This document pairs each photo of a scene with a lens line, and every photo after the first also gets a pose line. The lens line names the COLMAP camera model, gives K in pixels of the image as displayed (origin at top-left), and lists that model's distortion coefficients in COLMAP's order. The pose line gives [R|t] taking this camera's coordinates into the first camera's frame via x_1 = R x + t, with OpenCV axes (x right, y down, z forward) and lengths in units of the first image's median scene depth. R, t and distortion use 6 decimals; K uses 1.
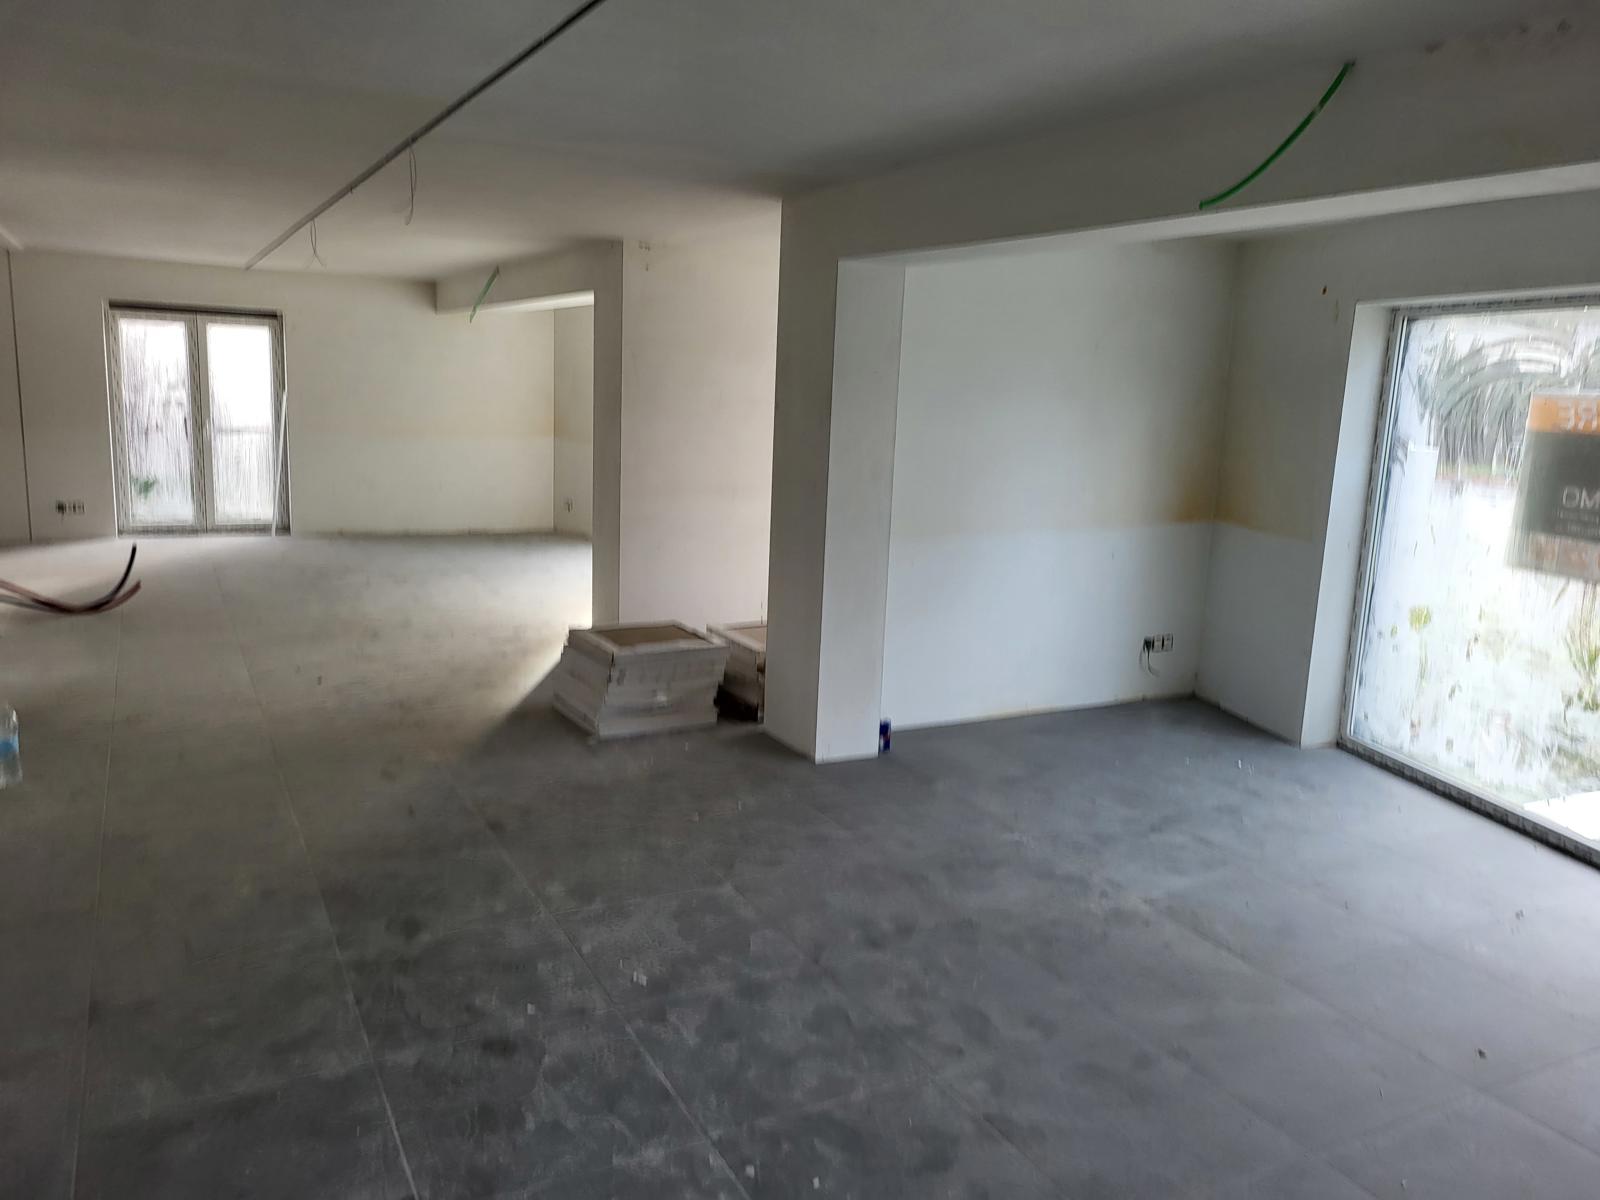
lens RADIAL K [[1197.5, 0, 800.0], [0, 1197.5, 600.0], [0, 0, 1]] dist [0.002751, 0.000781]
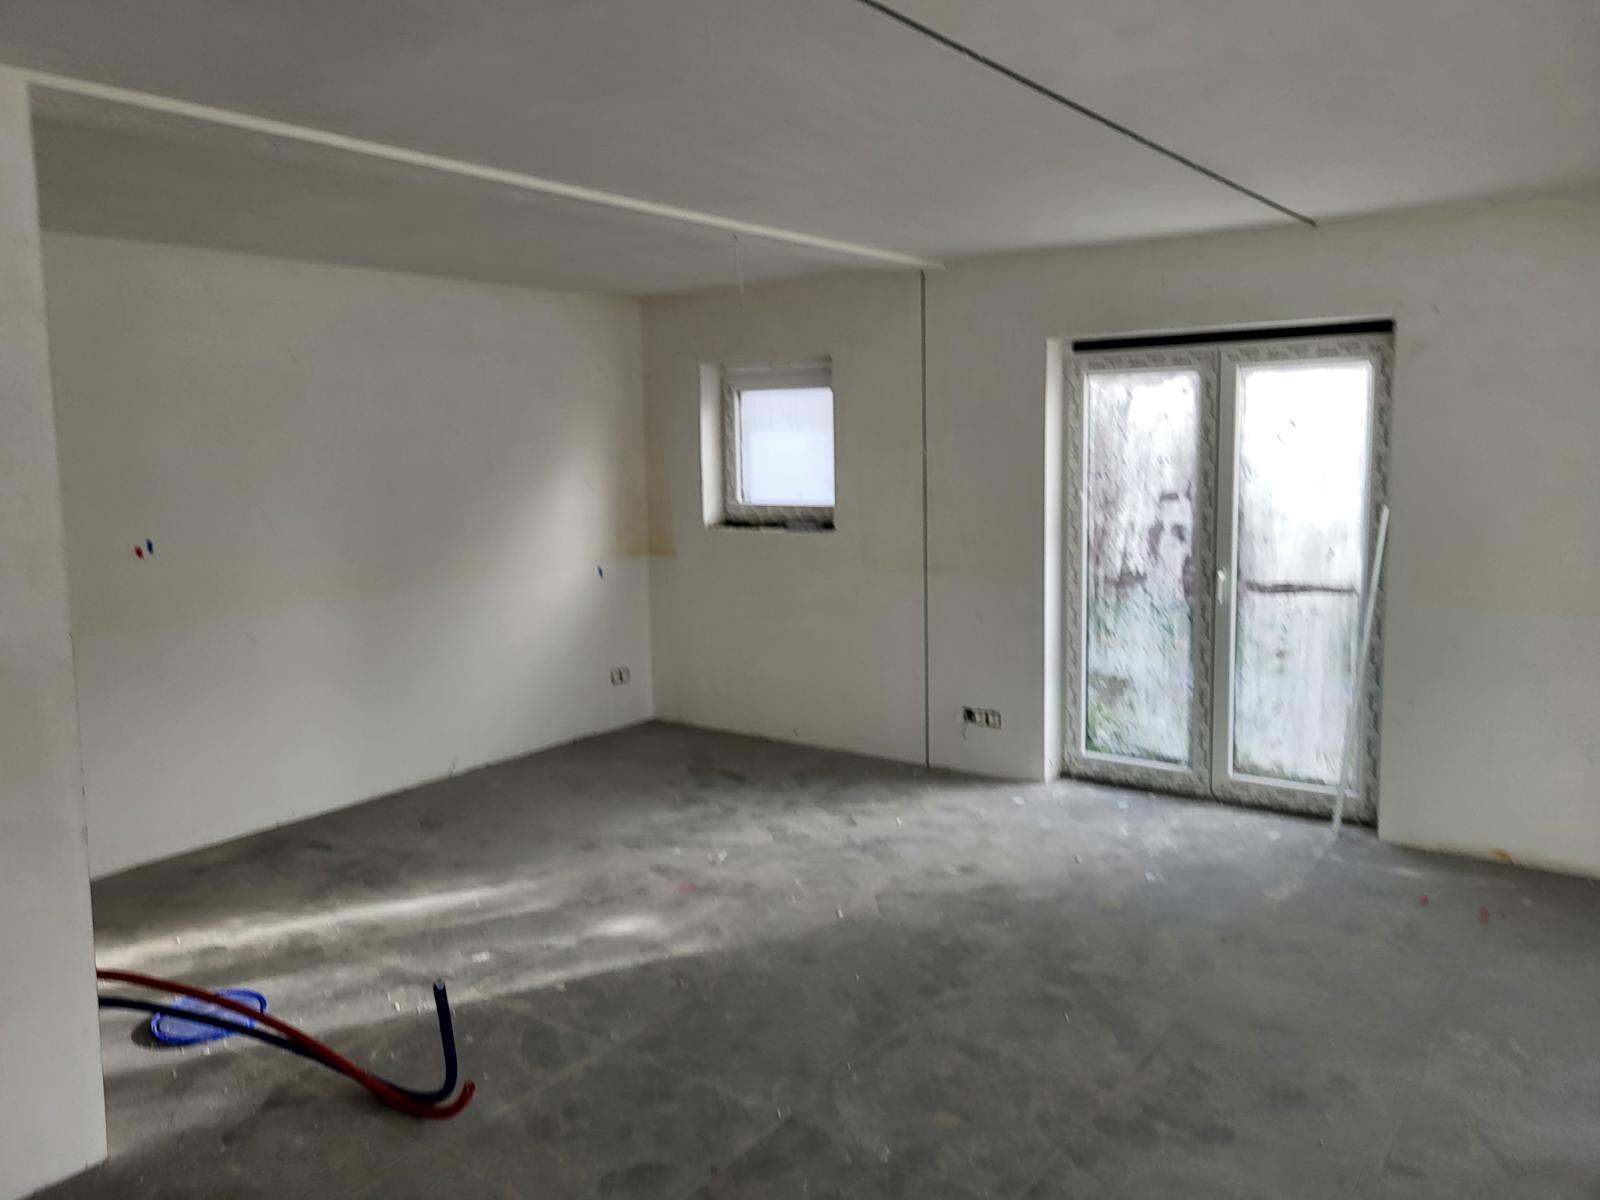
lens RADIAL K [[1275.1, 0, 800.0], [0, 1275.1, 600.0], [0, 0, 1]] dist [-0.000722, 0.000257]
pose [[0.377791, 0.058879, -0.924017, -0.207717], [-0.136172, 0.990657, 0.007451, -0.268729], [0.915823, 0.123010, 0.382279, 1.499459]]
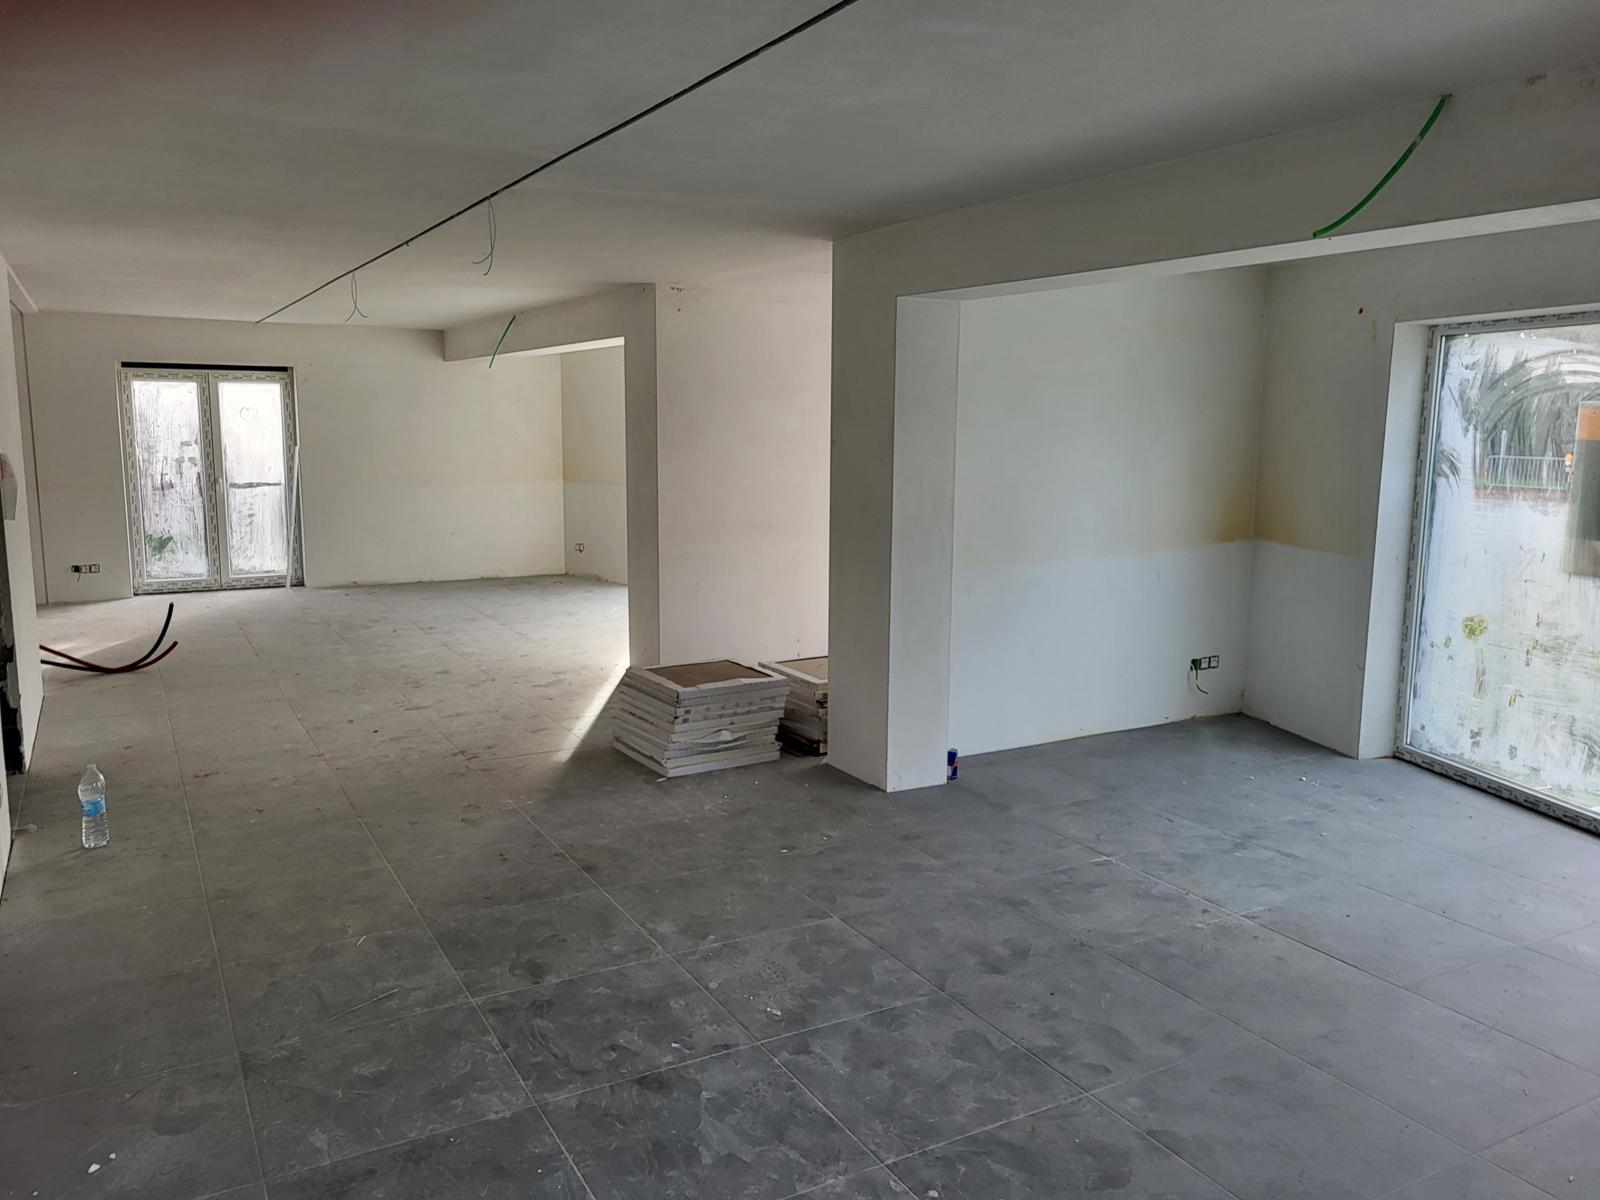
lens RADIAL K [[1204.5, 0, 800.0], [0, 1204.5, 600.0], [0, 0, 1]] dist [-0.001507, 0.000822]
pose [[0.999241, -0.036293, 0.014182, -0.068357], [0.036695, 0.998900, -0.029205, 0.000350], [-0.013106, 0.029703, 0.999473, -0.013840]]
